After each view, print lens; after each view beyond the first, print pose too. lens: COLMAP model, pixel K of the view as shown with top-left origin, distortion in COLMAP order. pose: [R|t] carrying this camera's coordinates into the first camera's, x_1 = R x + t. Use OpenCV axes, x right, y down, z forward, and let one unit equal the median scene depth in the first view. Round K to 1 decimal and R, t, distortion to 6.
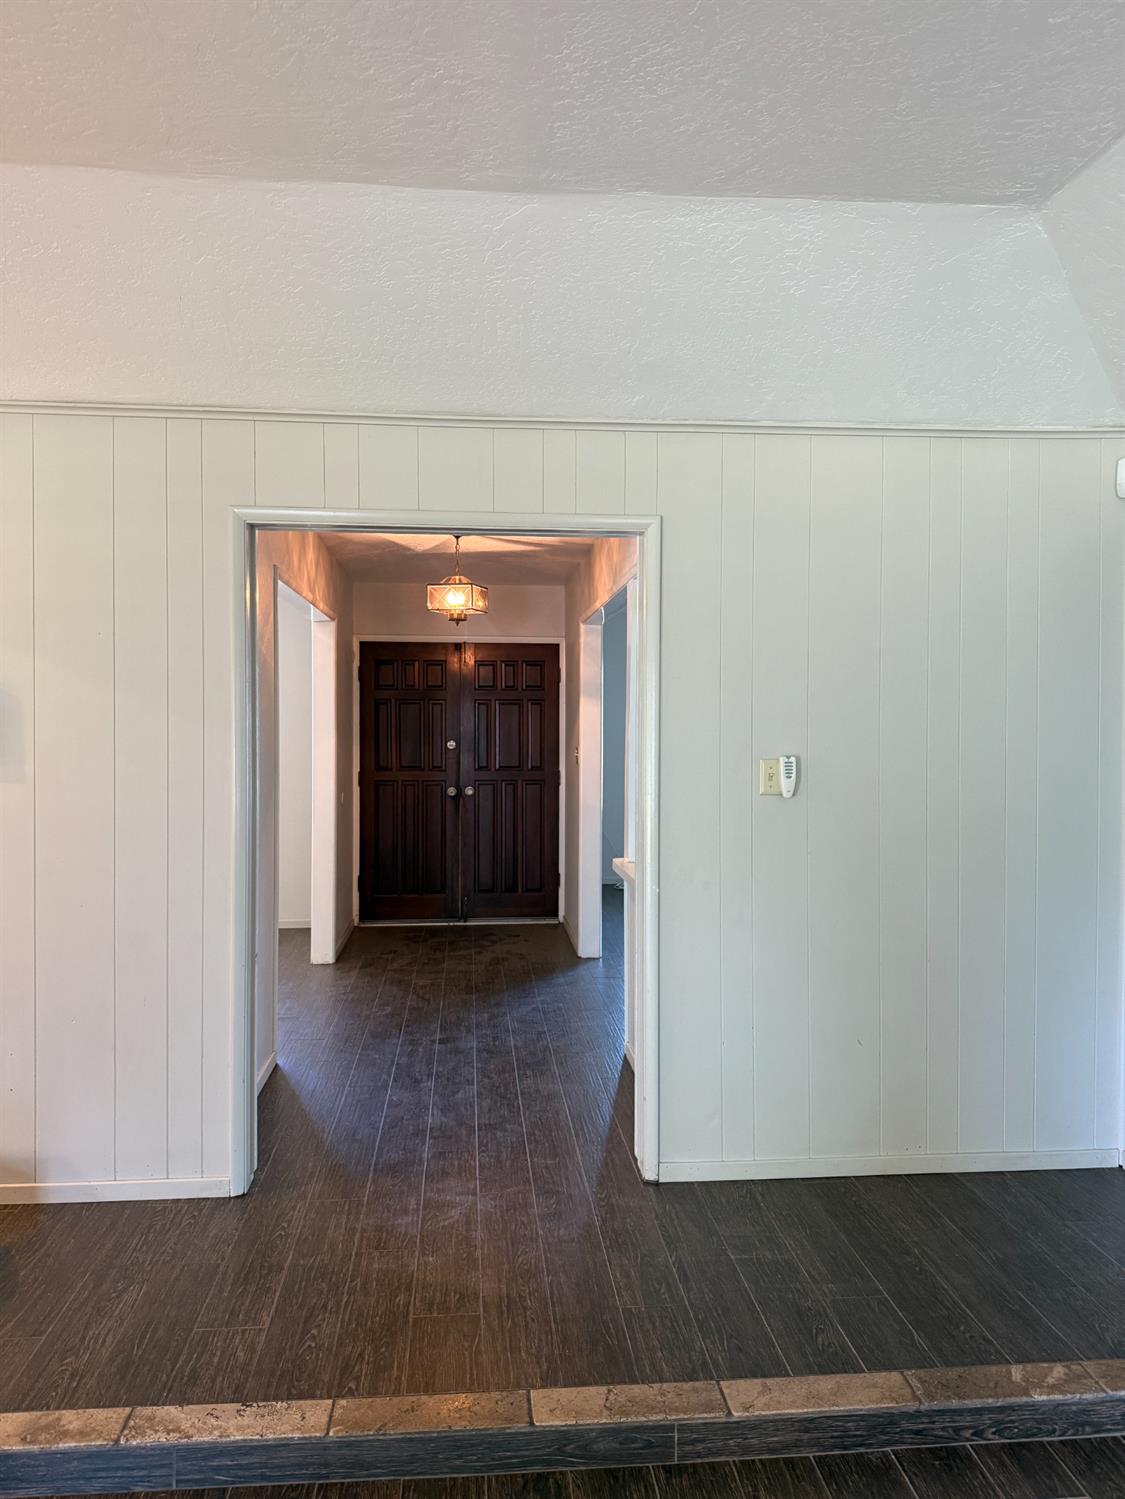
lens RADIAL K [[1058.5, 0, 554.0], [0, 1058.5, 748.1], [0, 0, 1]] dist [0.051294, -0.066303]
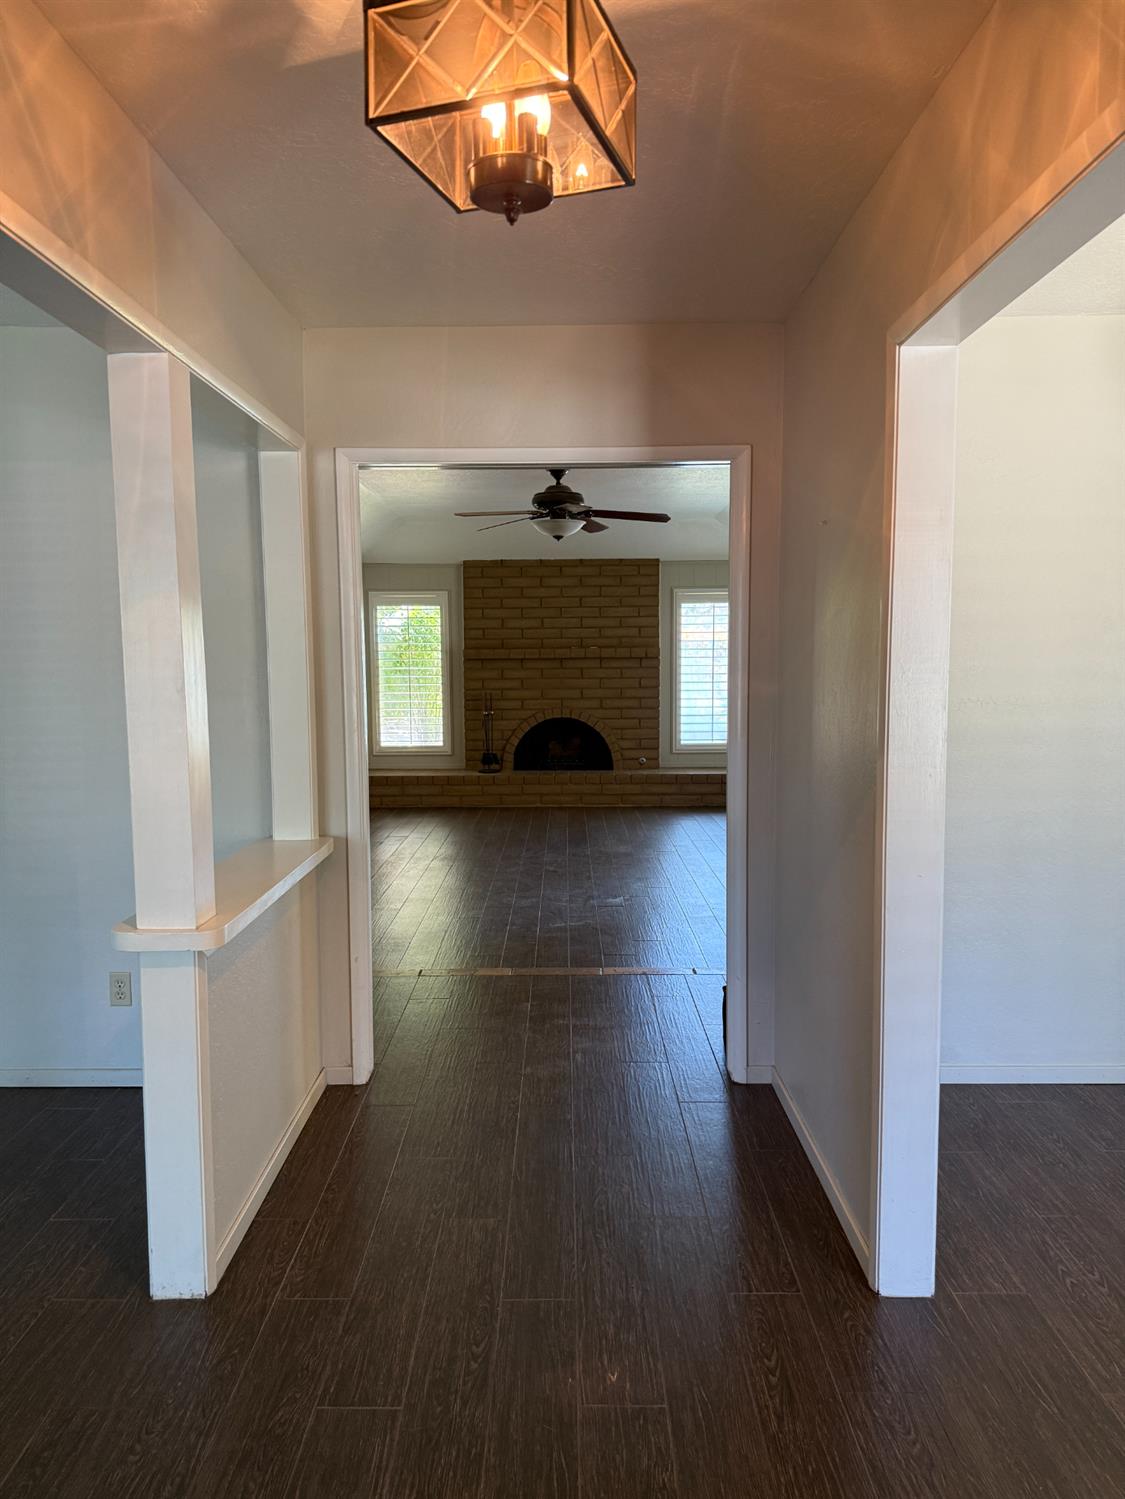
lens RADIAL K [[1058.5, 0, 568.3], [0, 1058.5, 743.5], [0, 0, 1]] dist [0.051294, -0.066303]
pose [[-0.996753, -0.003831, 0.080424, -0.300519], [0.005478, 0.993326, 0.115209, -0.085494], [-0.080329, 0.115275, -0.990080, 2.993227]]
